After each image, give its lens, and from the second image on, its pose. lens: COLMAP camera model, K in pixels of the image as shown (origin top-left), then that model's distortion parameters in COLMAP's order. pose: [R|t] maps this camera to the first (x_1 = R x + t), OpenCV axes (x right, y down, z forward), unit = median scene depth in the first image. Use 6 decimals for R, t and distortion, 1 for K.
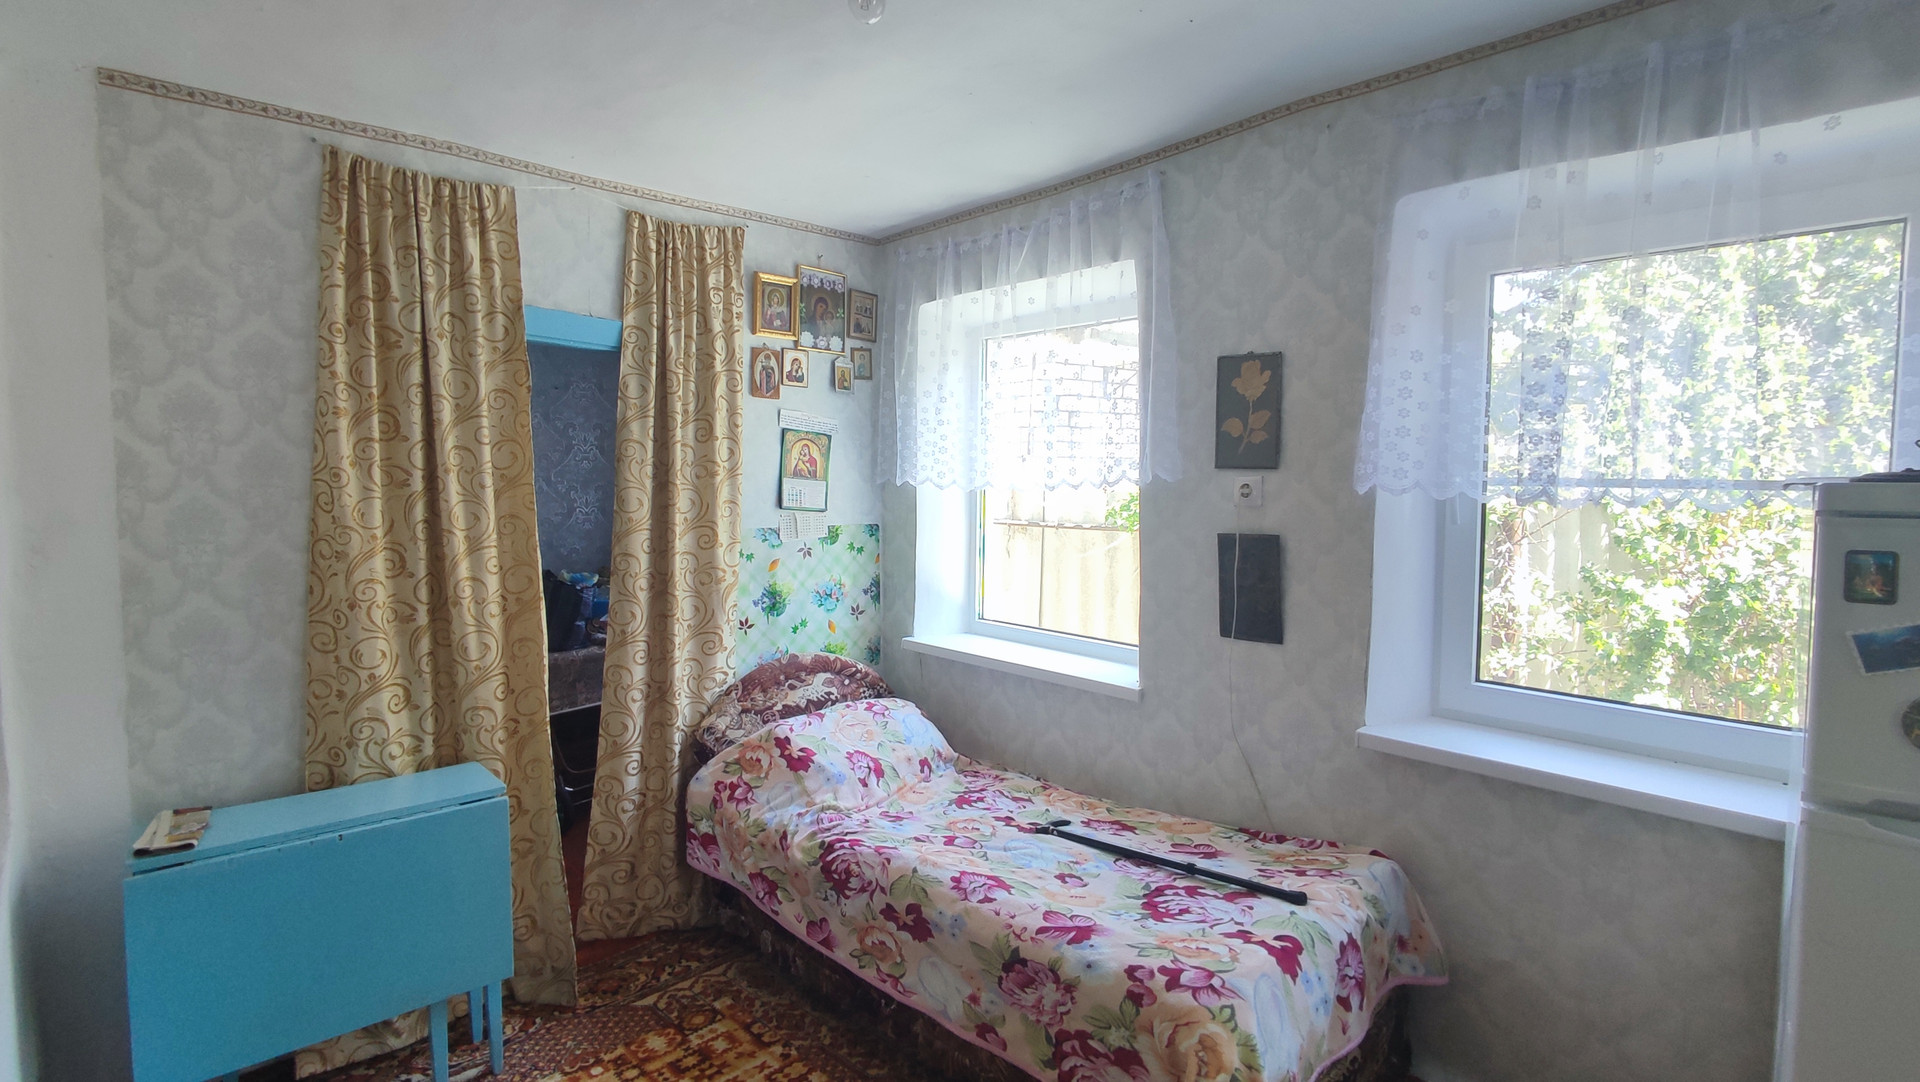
lens RADIAL K [[866.0, 0, 953.0], [0, 866.0, 540.0], [0, 0, 1]] dist [-0.003828, -0.003097]
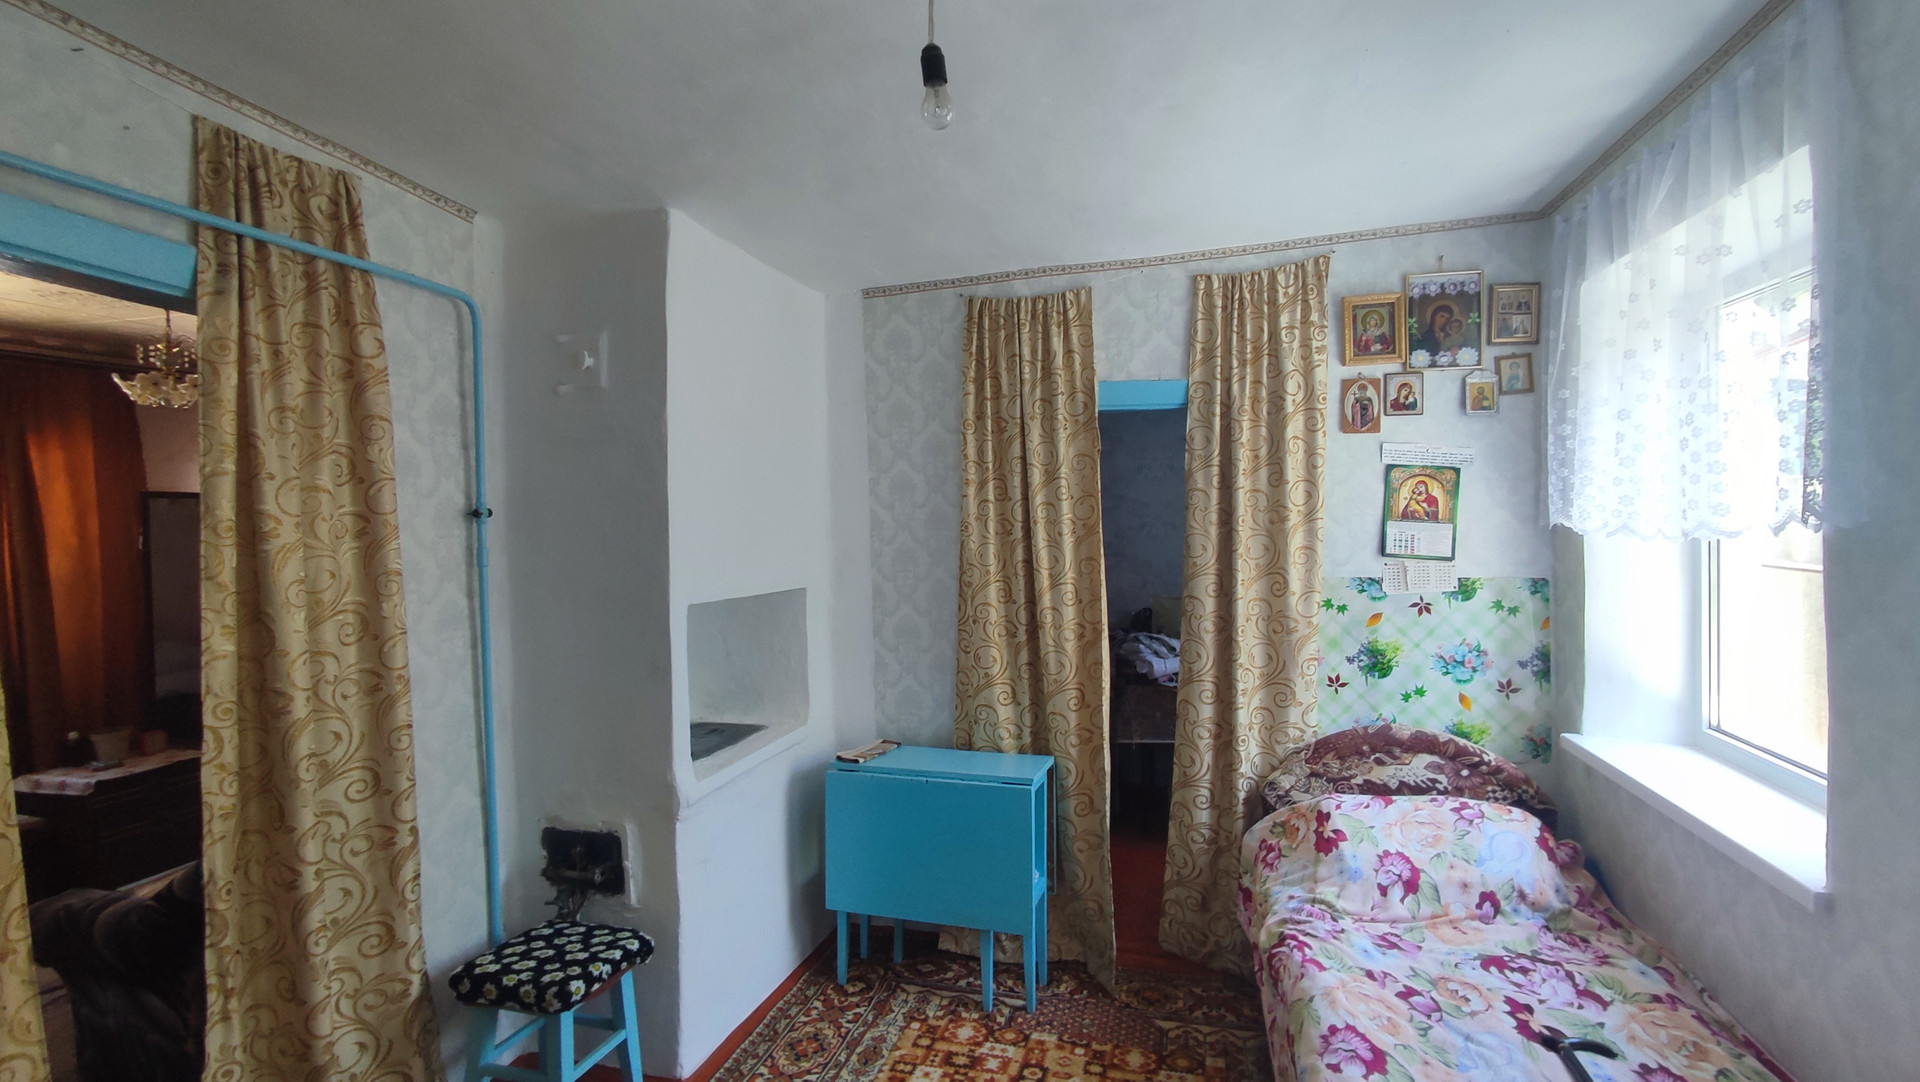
lens RADIAL K [[866.0, 0, 964.0], [0, 866.0, 541.2], [0, 0, 1]] dist [-0.003828, -0.003097]
pose [[0.512380, 0.008174, -0.858720, 0.416318], [-0.039915, 0.999101, -0.014307, -0.026990], [0.857831, 0.041606, 0.512245, 0.229139]]
